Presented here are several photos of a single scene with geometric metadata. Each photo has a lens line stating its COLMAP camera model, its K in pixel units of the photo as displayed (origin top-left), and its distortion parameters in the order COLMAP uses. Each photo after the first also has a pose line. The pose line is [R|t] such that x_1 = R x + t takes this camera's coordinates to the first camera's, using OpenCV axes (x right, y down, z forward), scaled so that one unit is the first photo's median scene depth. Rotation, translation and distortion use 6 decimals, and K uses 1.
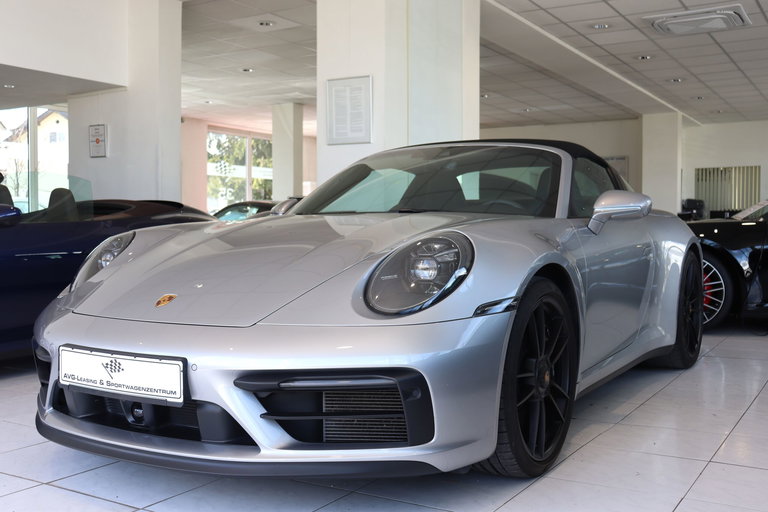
lens RADIAL K [[809.0, 0, 390.1], [0, 809.0, 256.3], [0, 0, 1]] dist [-0.068626, 0.000000]
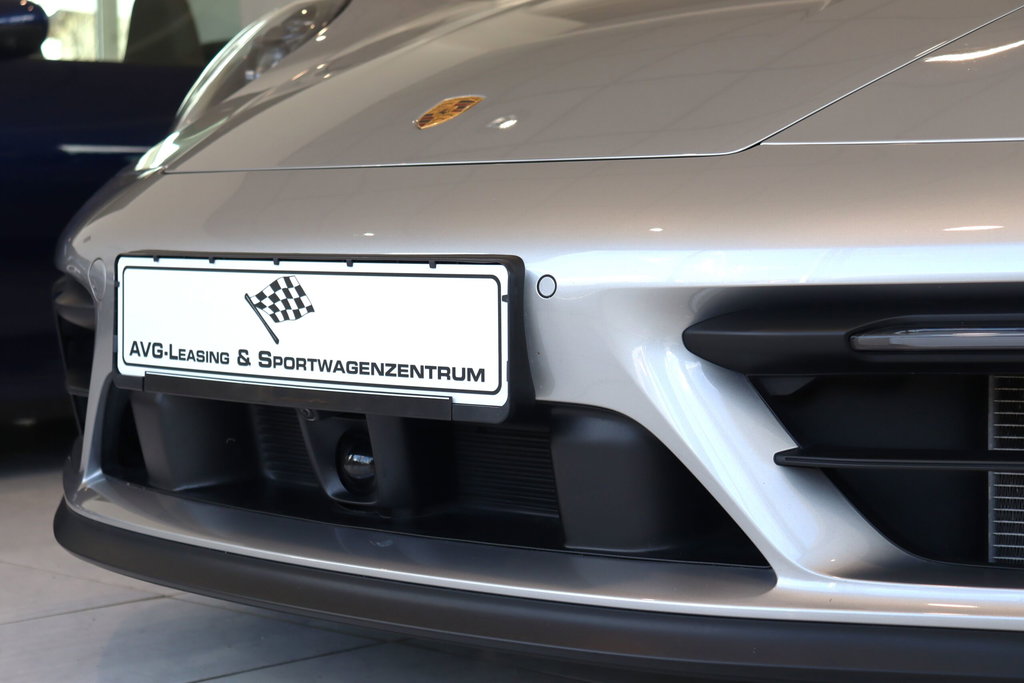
lens RADIAL K [[2021.5, 0, 512.3], [0, 2021.5, 344.2], [0, 0, 1]] dist [-0.118505, 0.000000]
pose [[0.974985, 0.011338, -0.221980, -0.089480], [-0.005306, 0.999601, 0.027752, 0.132307], [0.222206, -0.025880, 0.974656, 0.272716]]
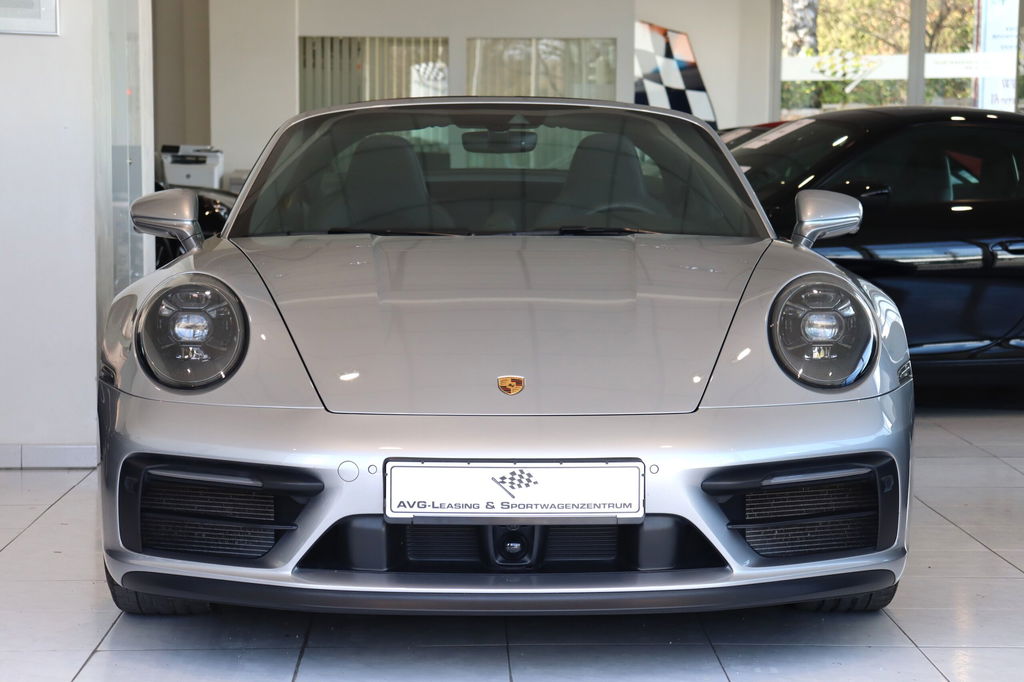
lens RADIAL K [[2499.2, 0, 469.6], [0, 2499.2, 396.7], [0, 0, 1]] dist [0.512494, 0.000000]
pose [[0.841883, -0.047217, 0.537591, -1.569117], [0.013159, 0.997665, 0.067018, -0.084974], [-0.539500, -0.049347, 0.840538, -0.833357]]
